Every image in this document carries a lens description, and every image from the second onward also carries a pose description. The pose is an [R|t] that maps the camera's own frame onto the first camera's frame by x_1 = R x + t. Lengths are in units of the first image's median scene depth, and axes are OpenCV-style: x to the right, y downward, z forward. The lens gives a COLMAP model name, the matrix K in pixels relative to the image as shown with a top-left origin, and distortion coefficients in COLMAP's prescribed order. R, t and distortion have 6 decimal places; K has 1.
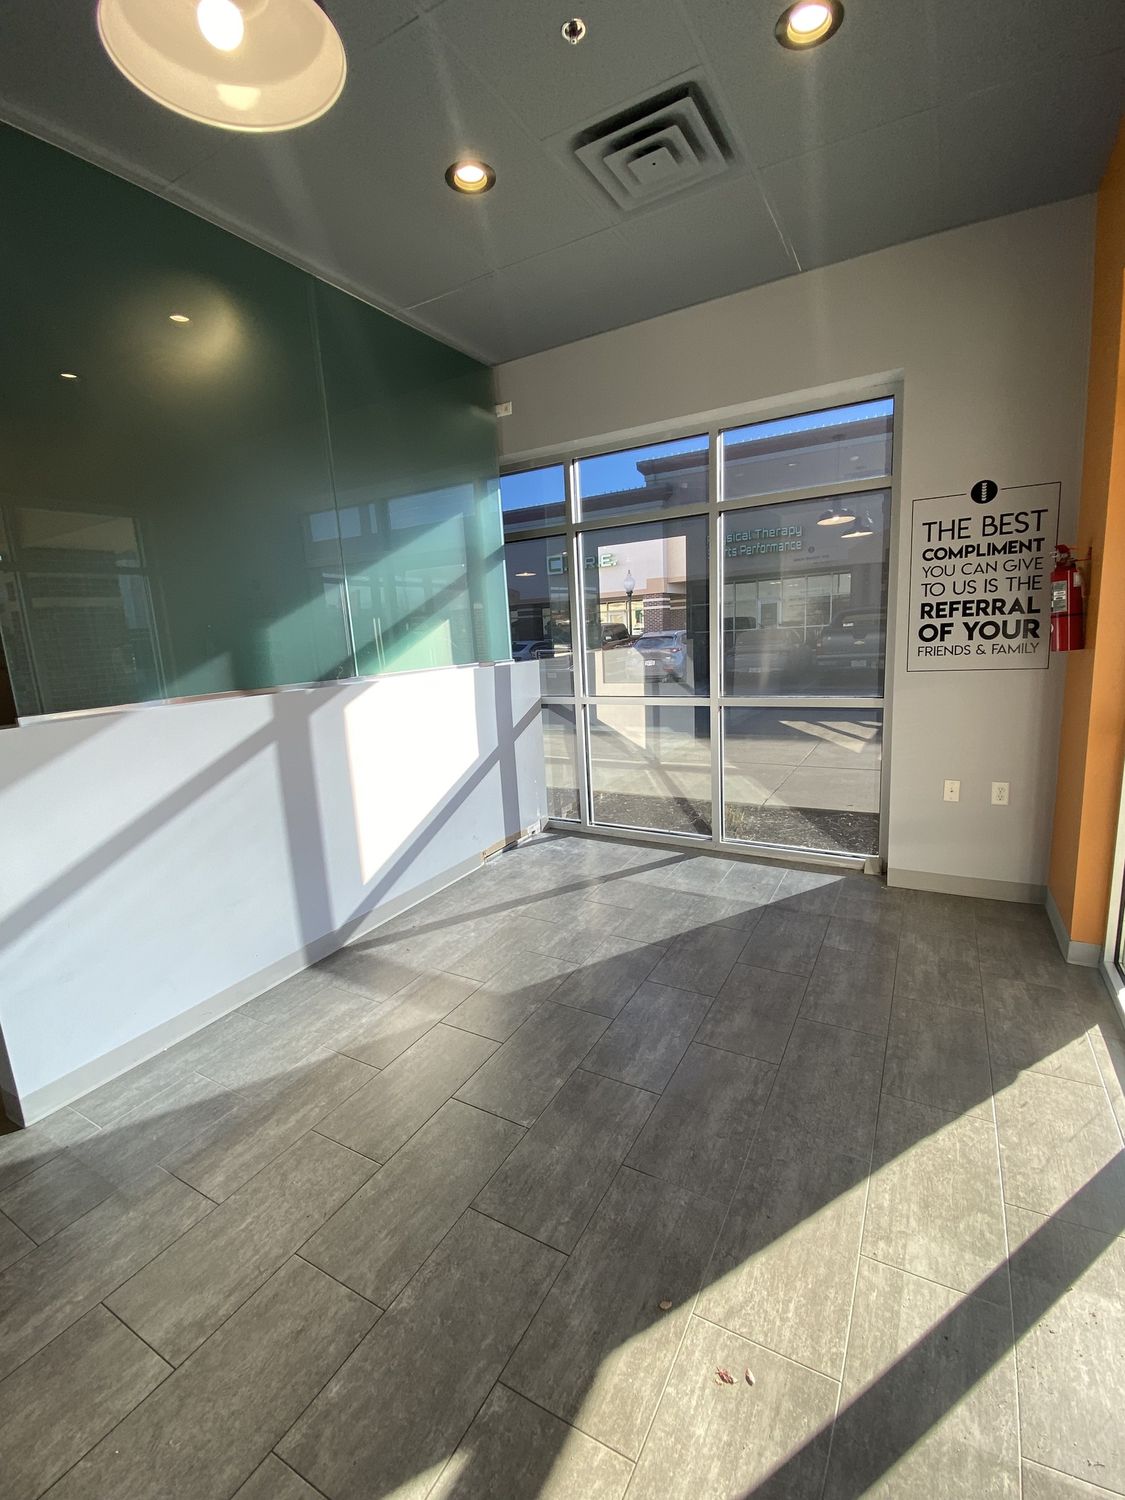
lens RADIAL K [[656.6, 0, 559.1], [0, 656.6, 746.4], [0, 0, 1]] dist [0.016217, -0.018599]
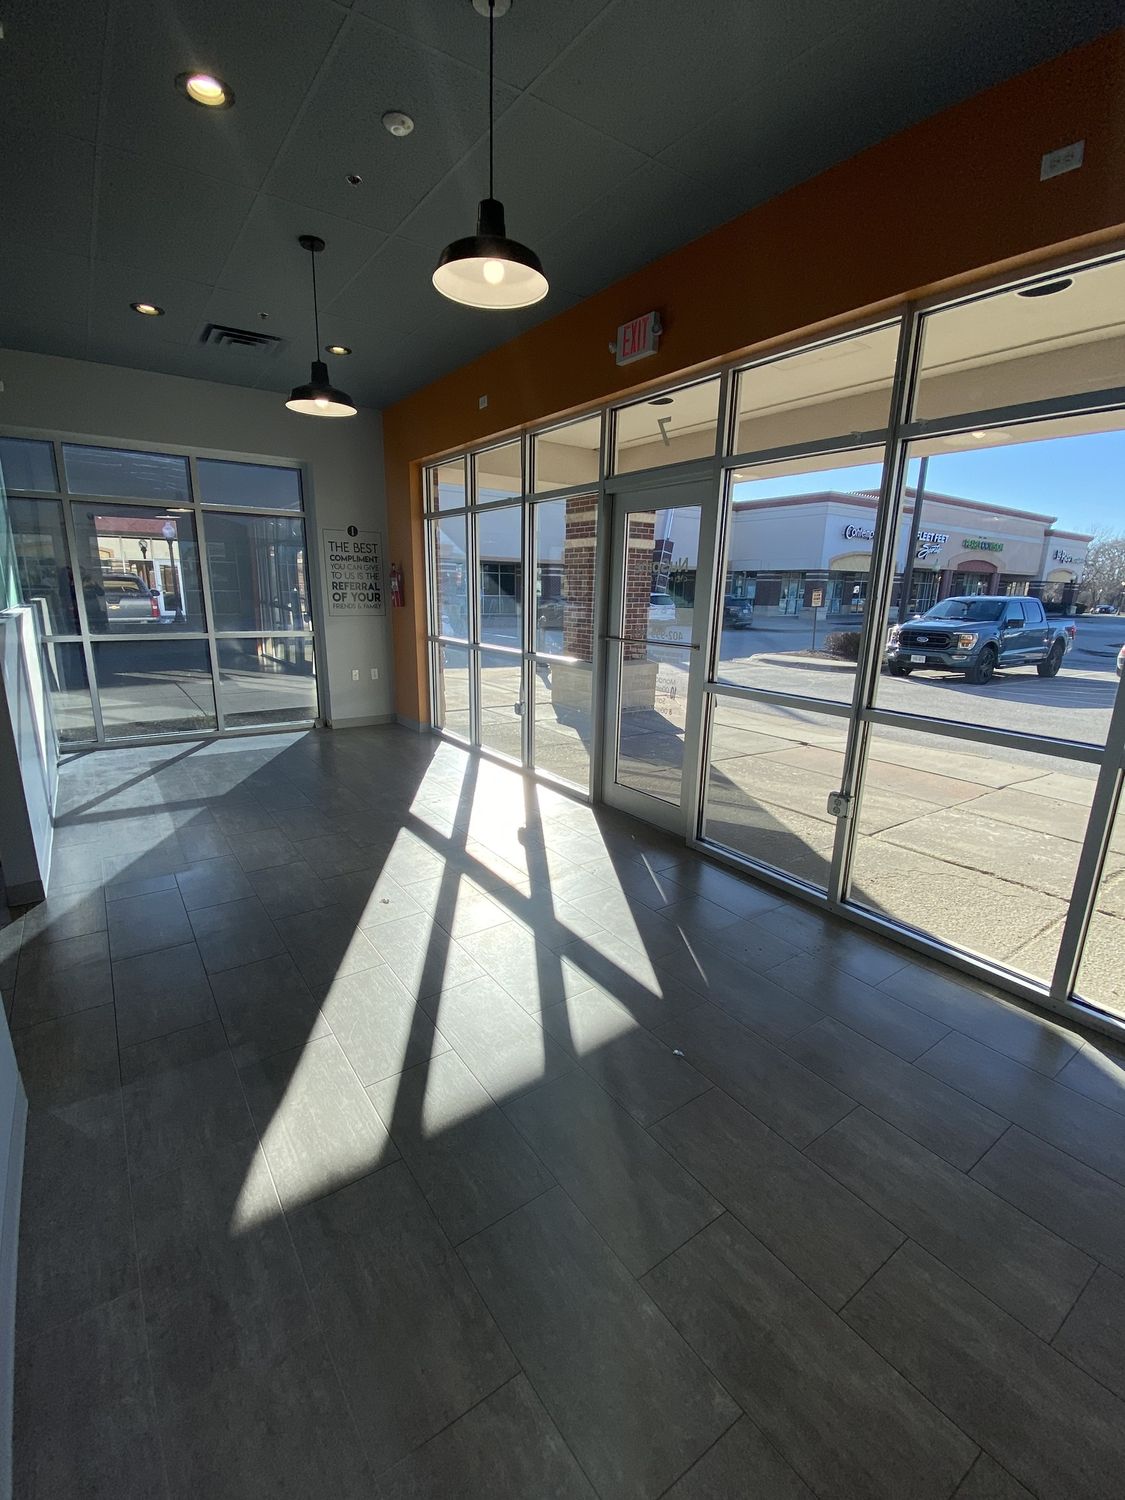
lens RADIAL K [[642.0, 0, 560.3], [0, 642.0, 760.4], [0, 0, 1]] dist [0.019052, -0.017395]
pose [[0.423395, -0.177412, 0.888404, -1.029548], [0.119588, 0.983001, 0.139309, 0.132421], [-0.898018, 0.047260, 0.437414, -0.475777]]
